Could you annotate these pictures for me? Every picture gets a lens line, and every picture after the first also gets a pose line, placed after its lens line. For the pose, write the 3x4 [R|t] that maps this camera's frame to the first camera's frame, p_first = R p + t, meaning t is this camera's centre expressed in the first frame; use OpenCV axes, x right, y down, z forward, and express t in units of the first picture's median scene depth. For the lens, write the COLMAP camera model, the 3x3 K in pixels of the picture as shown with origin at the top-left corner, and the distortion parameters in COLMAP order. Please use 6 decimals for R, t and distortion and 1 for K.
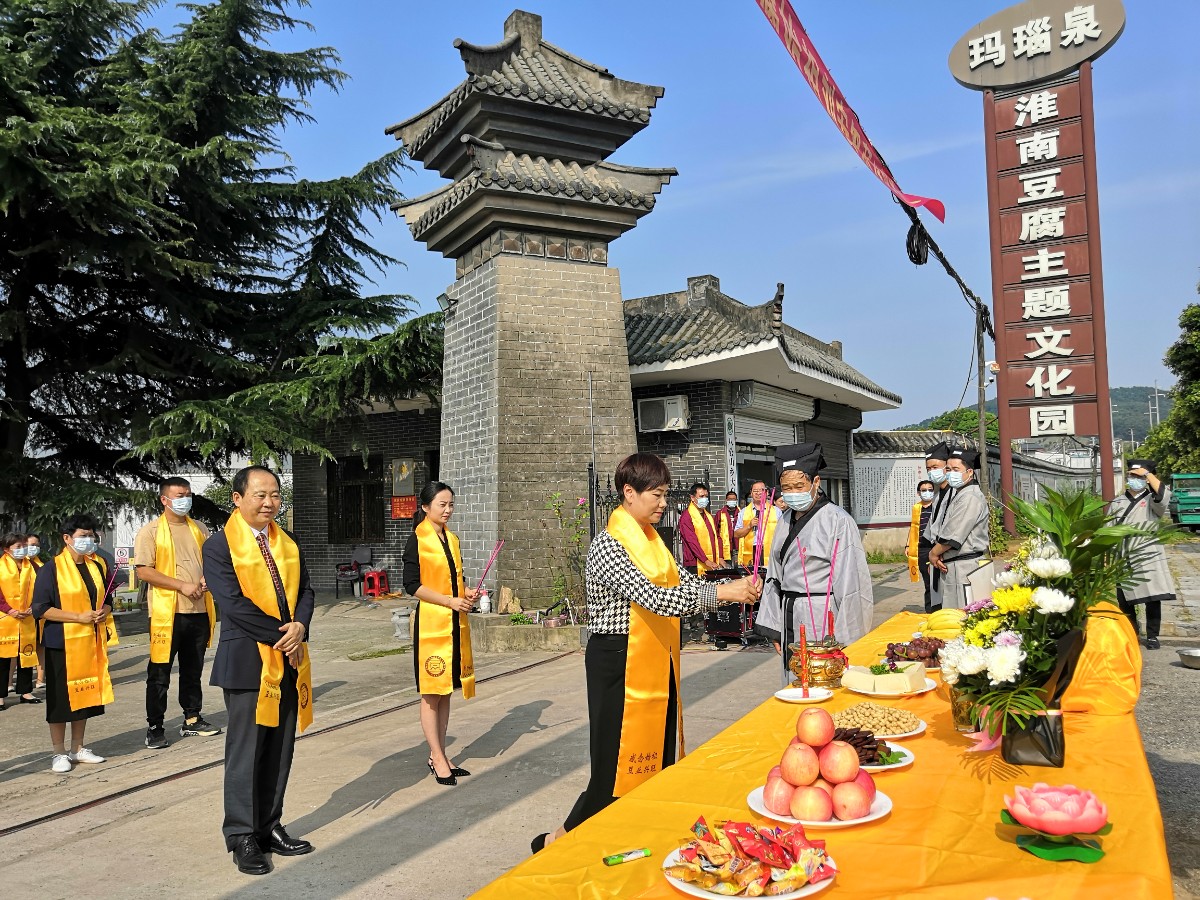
lens RADIAL K [[926.3, 0, 600.5], [0, 926.3, 453.0], [0, 0, 1]] dist [-0.005772, 0.041681]
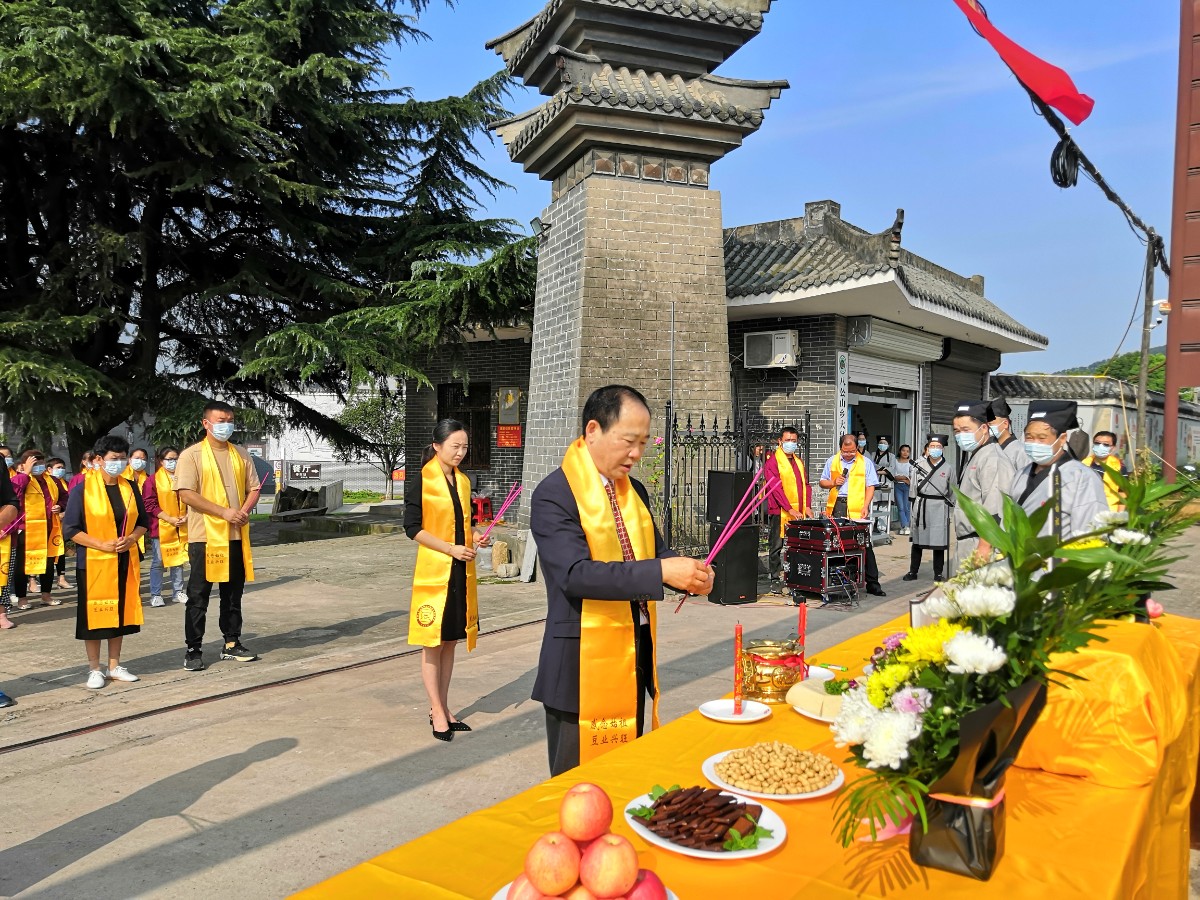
lens RADIAL K [[926.3, 0, 597.3], [0, 926.3, 447.7], [0, 0, 1]] dist [-0.005772, 0.041681]
pose [[0.987625, 0.044816, -0.150296, 0.049663], [-0.034280, 0.996817, 0.071974, -0.005357], [0.153044, -0.065931, 0.986018, 0.046445]]
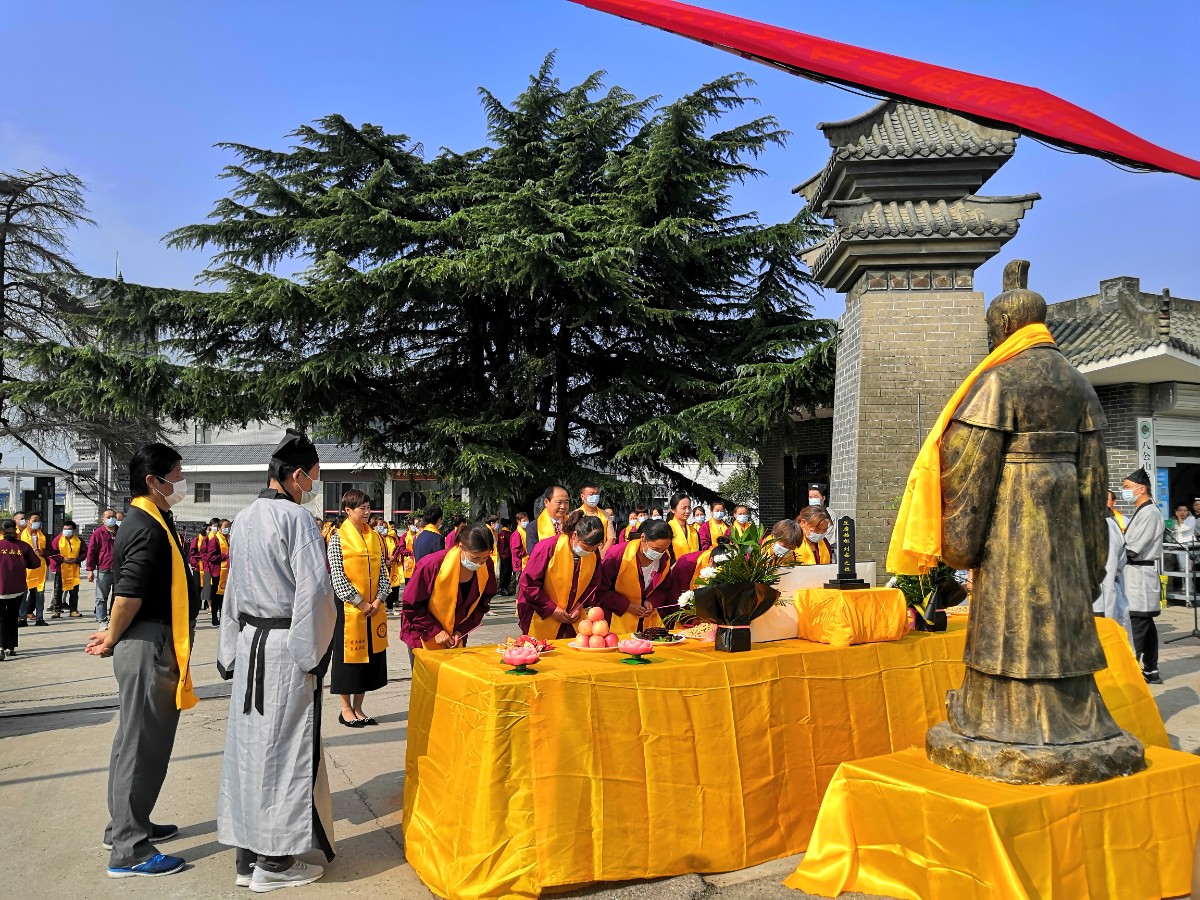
lens RADIAL K [[926.3, 0, 608.5], [0, 926.3, 459.7], [0, 0, 1]] dist [-0.005772, 0.041681]
pose [[0.840024, 0.008283, -0.542487, 0.246254], [0.004311, 0.999750, 0.021941, -0.026819], [0.542533, -0.020770, 0.839778, -0.167259]]
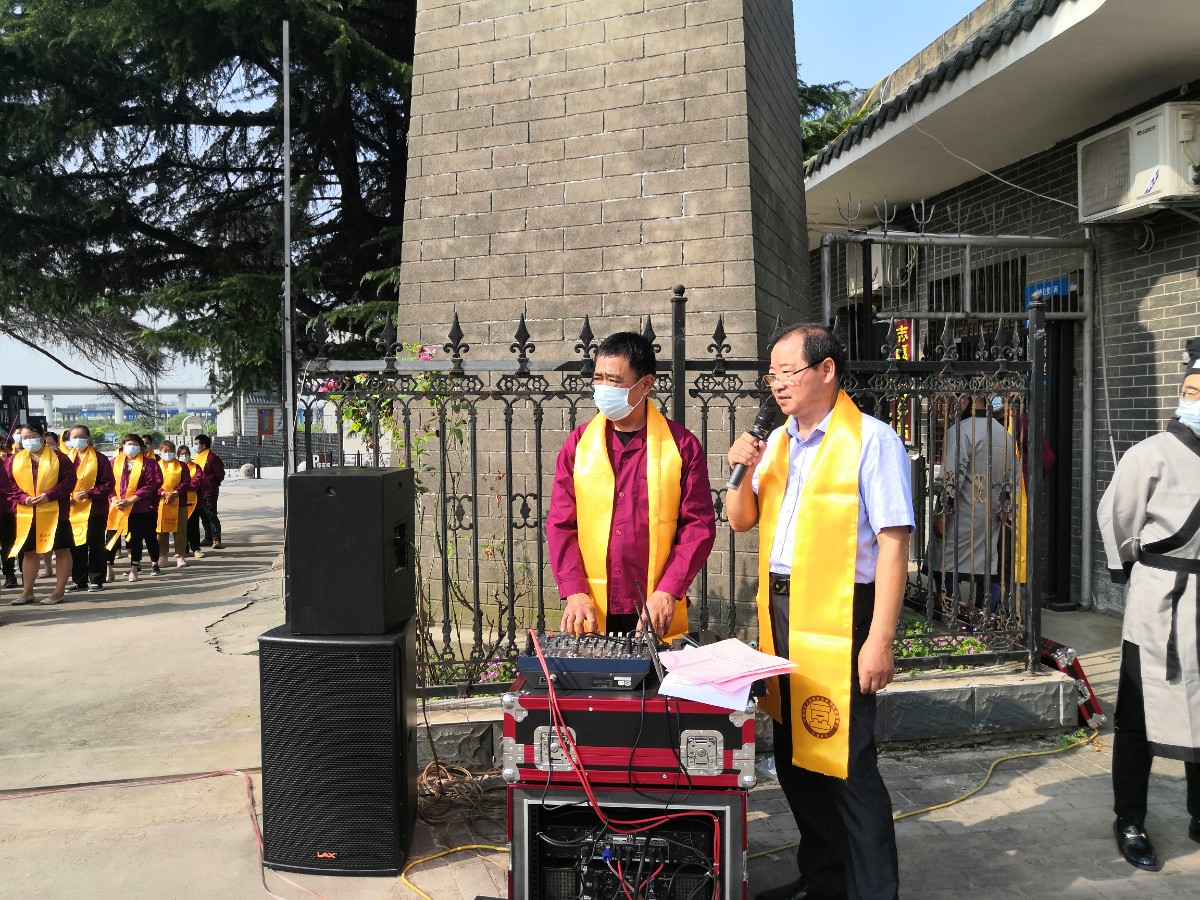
lens RADIAL K [[926.3, 0, 610.4], [0, 926.3, 444.1], [0, 0, 1]] dist [-0.005772, 0.041681]
pose [[0.628890, 0.053756, -0.775634, 0.294579], [0.029362, 0.995253, 0.092784, 0.037365], [0.776940, -0.081125, 0.624327, 0.723716]]
